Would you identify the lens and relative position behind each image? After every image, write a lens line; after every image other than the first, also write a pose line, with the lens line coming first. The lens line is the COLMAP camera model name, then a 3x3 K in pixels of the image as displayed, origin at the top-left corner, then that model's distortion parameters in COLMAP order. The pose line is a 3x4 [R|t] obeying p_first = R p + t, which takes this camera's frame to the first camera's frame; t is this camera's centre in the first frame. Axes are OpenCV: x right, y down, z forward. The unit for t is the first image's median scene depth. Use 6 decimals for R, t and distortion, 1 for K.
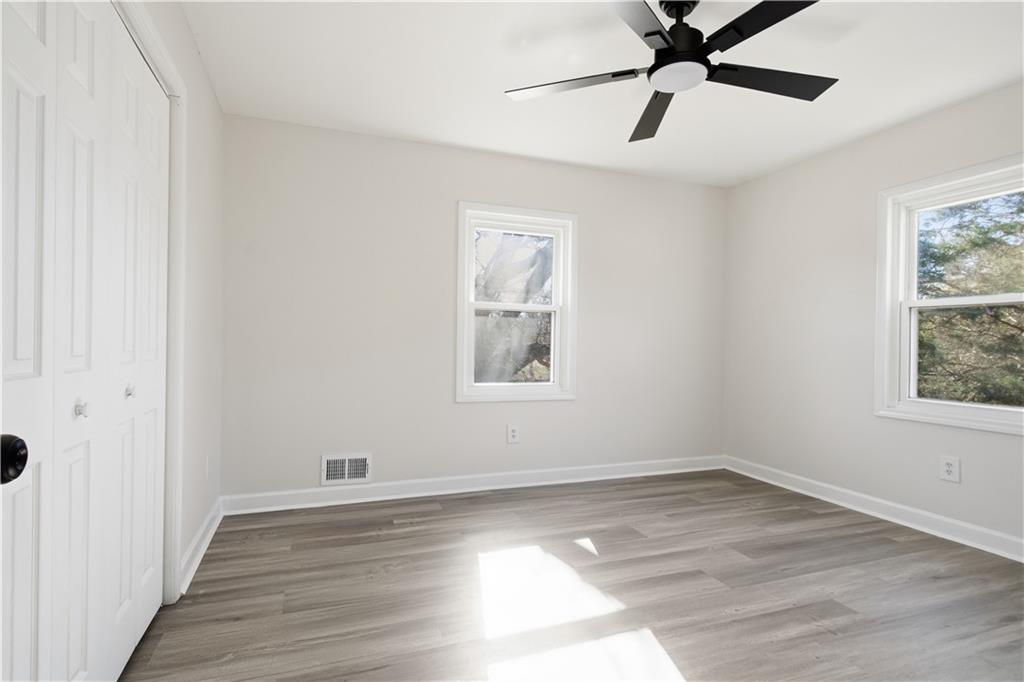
lens RADIAL K [[521.8, 0, 513.6], [0, 521.8, 335.7], [0, 0, 1]] dist [0.003026, -0.000830]
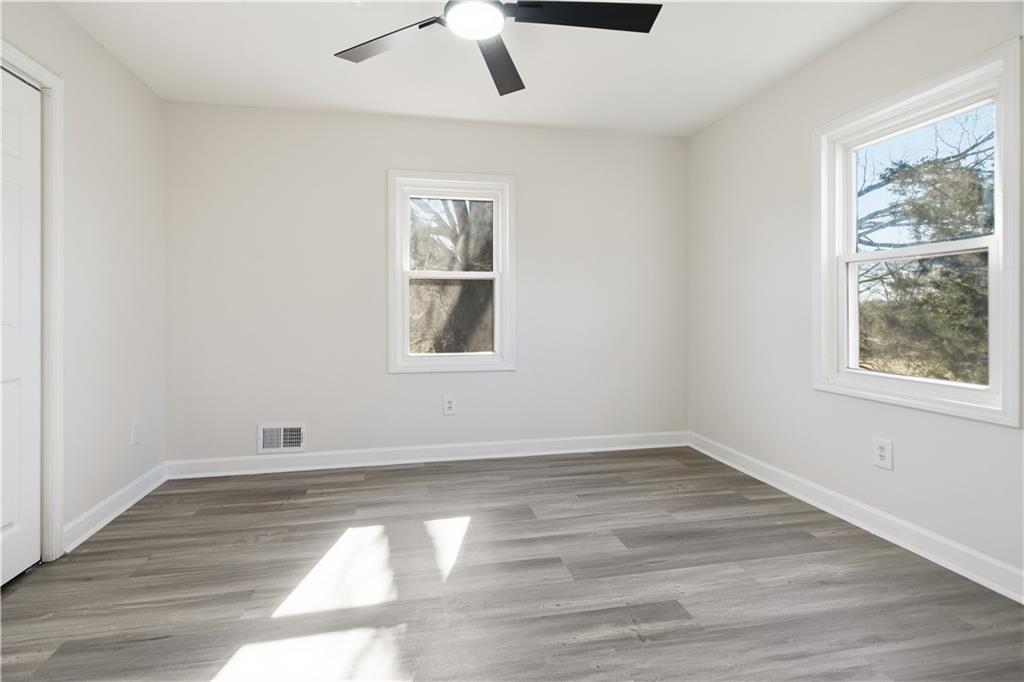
lens RADIAL K [[527.2, 0, 510.8], [0, 527.2, 304.6], [0, 0, 1]] dist [0.000011, 0.000015]
pose [[0.986984, -0.019564, -0.159621, 0.365899], [0.019812, 0.999804, -0.000041, 0.003795], [0.159591, -0.003121, 0.987178, 0.066031]]
